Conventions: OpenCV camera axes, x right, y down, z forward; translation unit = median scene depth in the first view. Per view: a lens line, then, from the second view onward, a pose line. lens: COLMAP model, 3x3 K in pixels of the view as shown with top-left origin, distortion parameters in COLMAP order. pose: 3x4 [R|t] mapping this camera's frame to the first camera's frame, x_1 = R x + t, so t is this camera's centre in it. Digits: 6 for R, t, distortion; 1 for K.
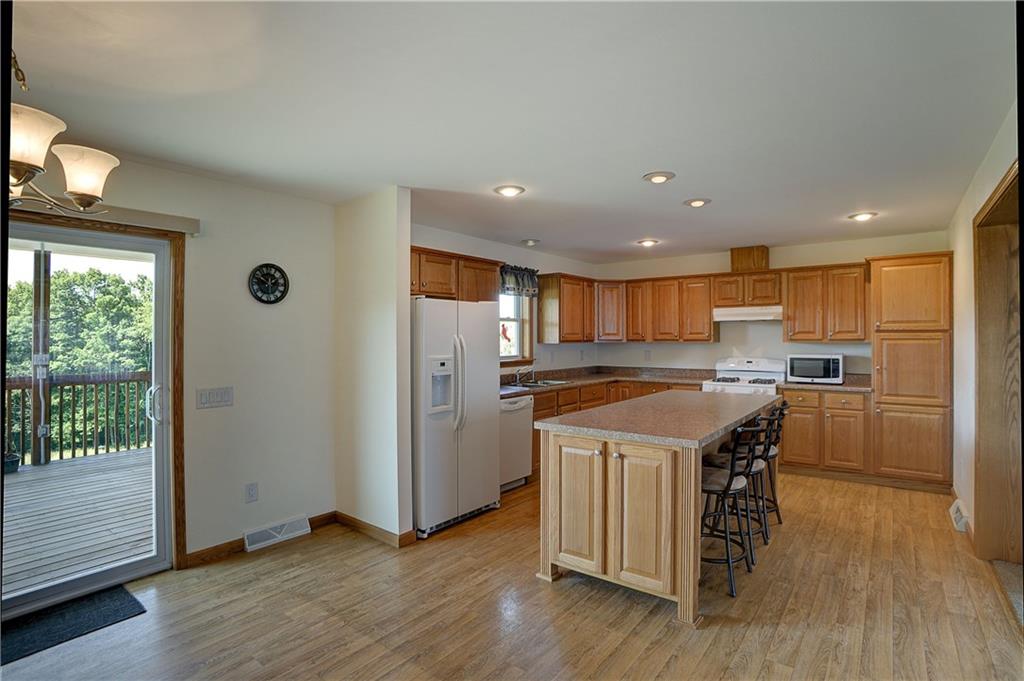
lens RADIAL K [[501.3, 0, 512.0], [0, 501.3, 340.5], [0, 0, 1]] dist [-0.079145, 0.030240]
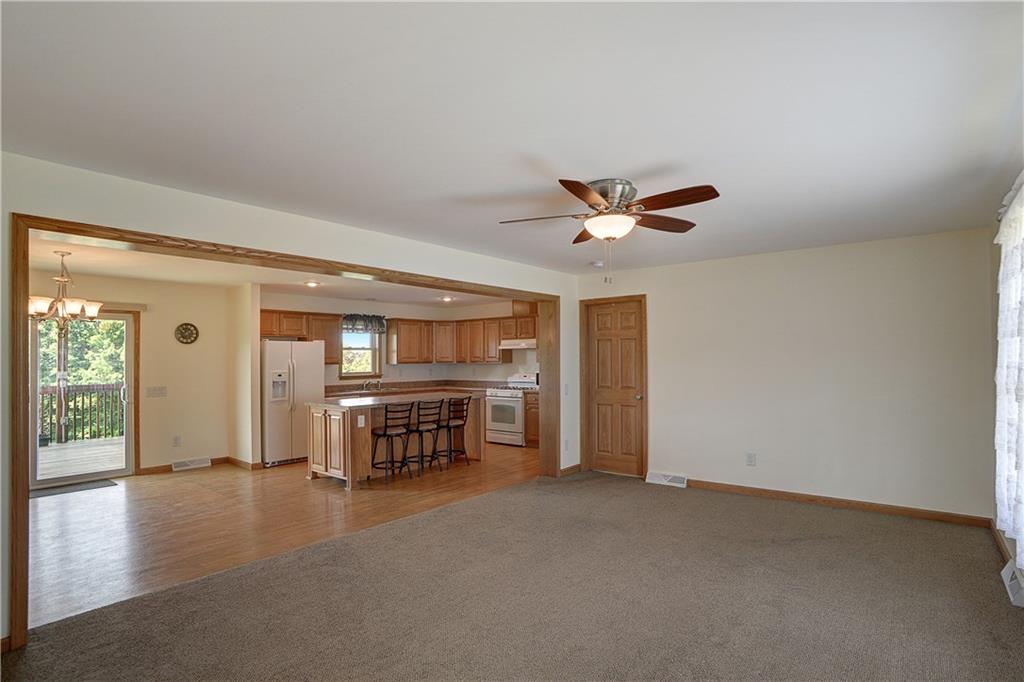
lens RADIAL K [[520.4, 0, 503.1], [0, 520.4, 360.5], [0, 0, 1]] dist [-0.004357, 0.000139]
pose [[0.998507, -0.002136, -0.054576, 0.607190], [0.002102, 0.999998, -0.000687, -0.004167], [0.054578, 0.000572, 0.998509, -0.687669]]
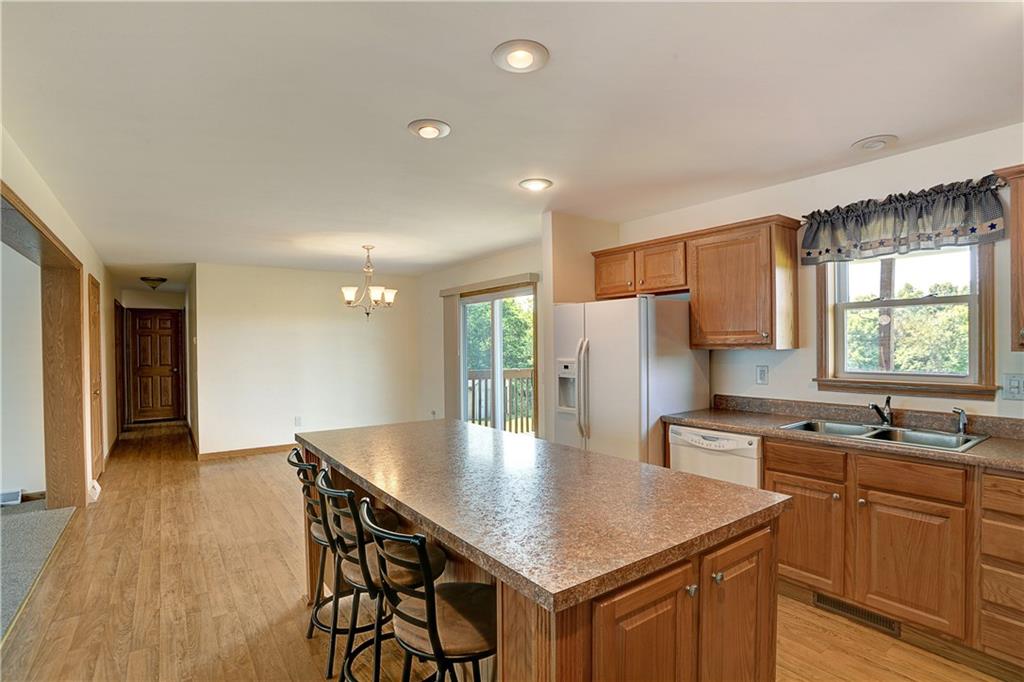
lens RADIAL K [[501.3, 0, 512.0], [0, 501.3, 341.0], [0, 0, 1]] dist [-0.079145, 0.030240]
pose [[-0.284741, 0.009267, -0.958560, 0.667147], [0.009992, 0.999928, 0.006699, -0.010775], [0.958553, -0.007671, -0.284813, 0.887964]]
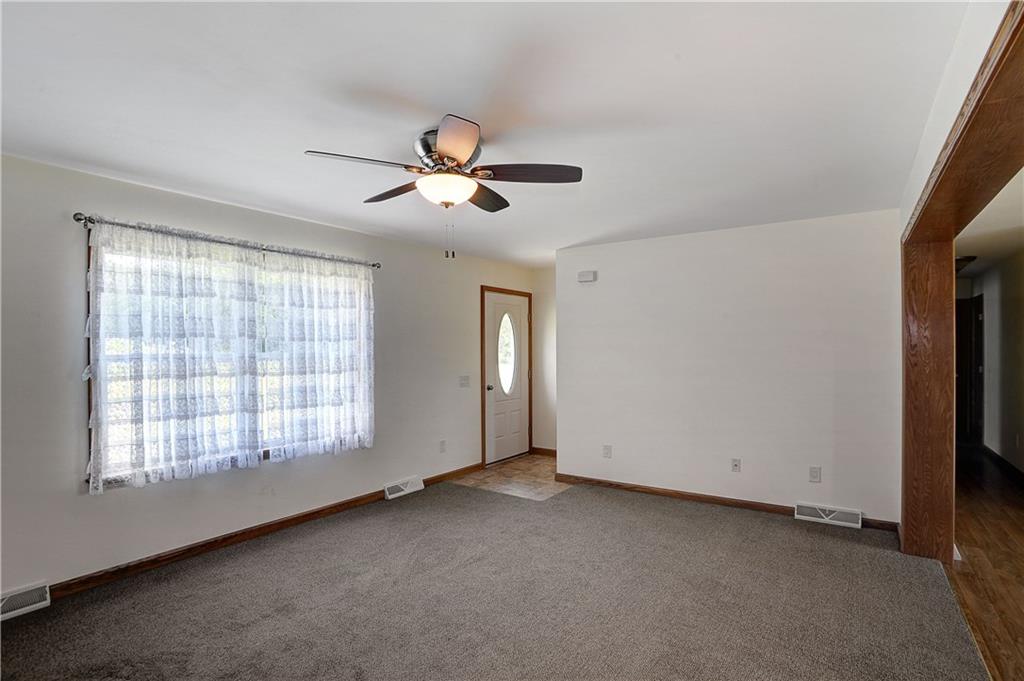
lens RADIAL K [[511.5, 0, 517.7], [0, 511.5, 343.8], [0, 0, 1]] dist [-0.080457, 0.035098]
pose [[-0.998741, 0.007414, -0.049604, 0.664789], [0.007500, 0.999971, -0.001530, -0.008336], [0.049592, -0.001900, -0.998768, 0.505505]]
